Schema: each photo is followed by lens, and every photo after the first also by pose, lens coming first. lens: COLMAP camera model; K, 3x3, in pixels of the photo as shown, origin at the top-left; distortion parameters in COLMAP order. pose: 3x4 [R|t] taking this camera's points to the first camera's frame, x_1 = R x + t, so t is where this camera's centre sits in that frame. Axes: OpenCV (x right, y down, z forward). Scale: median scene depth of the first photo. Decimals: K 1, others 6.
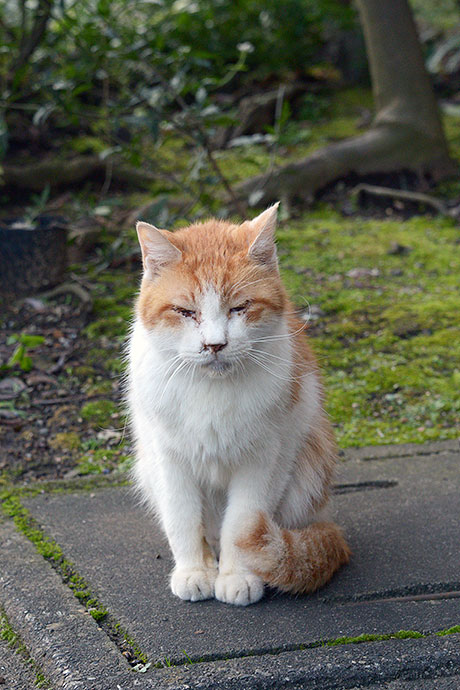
lens RADIAL K [[3880.6, 0, 230.0], [0, 3880.6, 345.0], [0, 0, 1]] dist [1.663906, 10.952873]
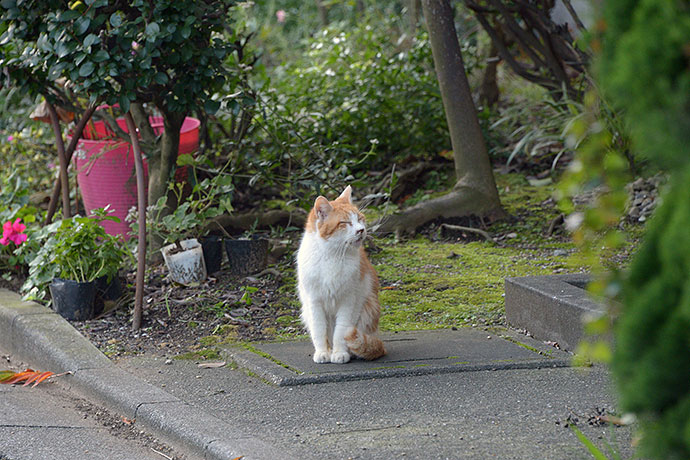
lens RADIAL K [[3880.6, 0, 345.0], [0, 3880.6, 230.0], [0, 0, 1]] dist [1.663906, 10.952873]
pose [[0.999836, 0.005001, -0.017425, 0.027007], [-0.005853, 0.998773, -0.049176, 0.056265], [0.017158, 0.049270, 0.998638, -0.847132]]
